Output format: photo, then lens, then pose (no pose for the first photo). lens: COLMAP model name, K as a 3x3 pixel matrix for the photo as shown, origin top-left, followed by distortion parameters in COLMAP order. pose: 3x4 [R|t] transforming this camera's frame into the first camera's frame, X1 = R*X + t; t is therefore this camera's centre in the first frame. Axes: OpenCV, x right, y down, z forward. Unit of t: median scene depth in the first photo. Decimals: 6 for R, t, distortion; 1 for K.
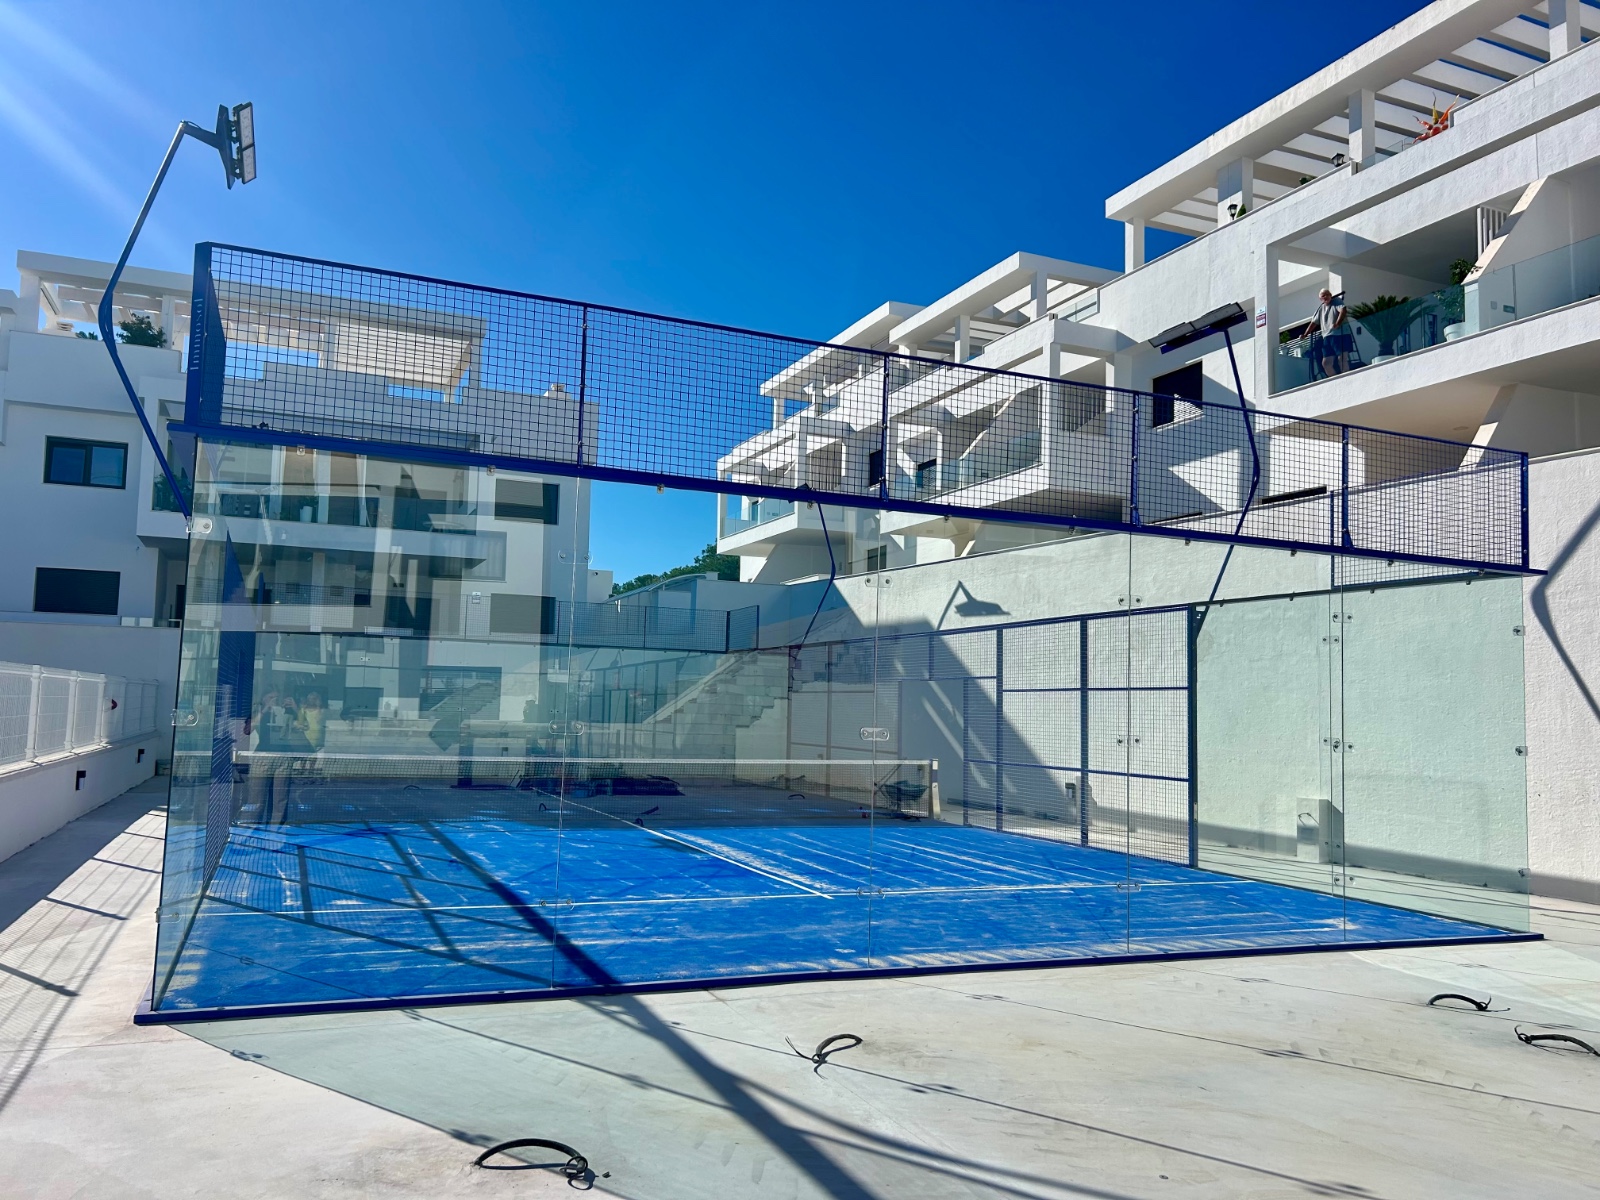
lens RADIAL K [[1199.5, 0, 777.8], [0, 1199.5, 605.0], [0, 0, 1]] dist [0.056173, -0.050306]
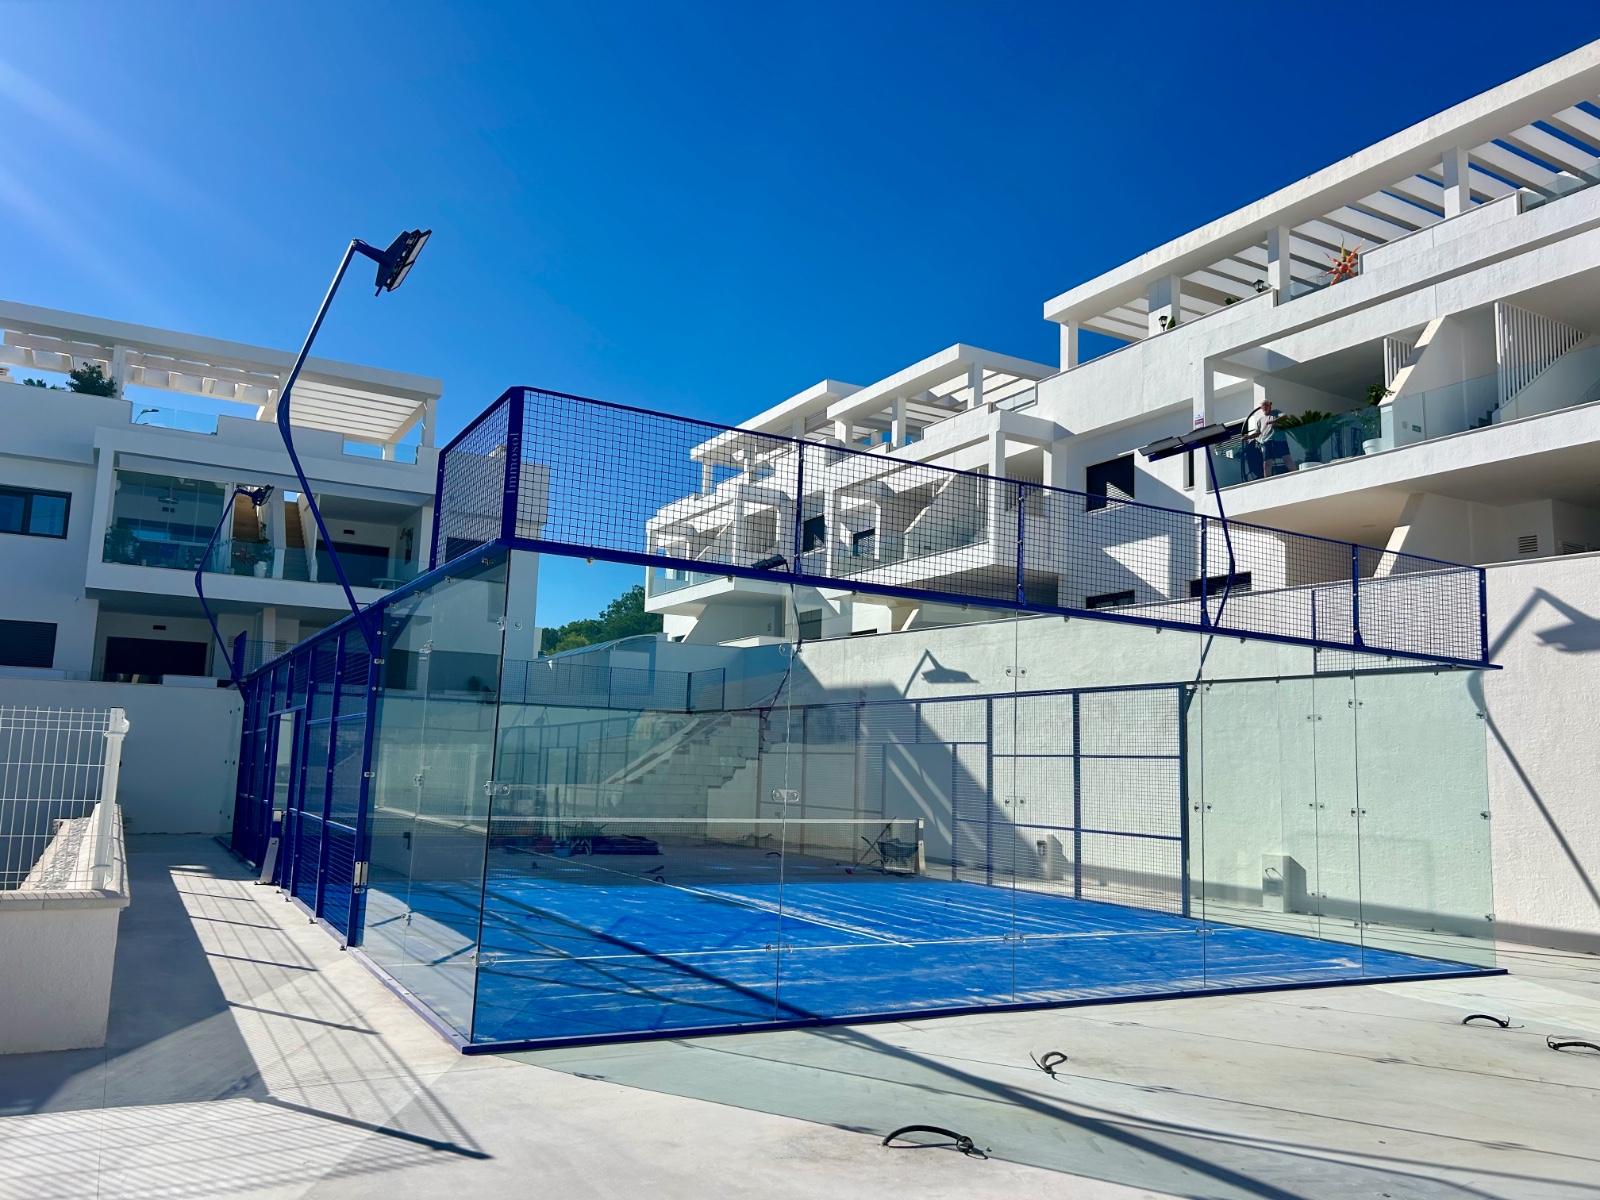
lens RADIAL K [[1197.0, 0, 800.0], [0, 1197.0, 600.0], [0, 0, 1]] dist [0.069965, -0.069376]
pose [[0.992571, 0.022094, 0.119648, -0.092211], [-0.016126, 0.998588, -0.050625, -0.009256], [-0.120597, 0.048320, 0.991525, -0.053471]]
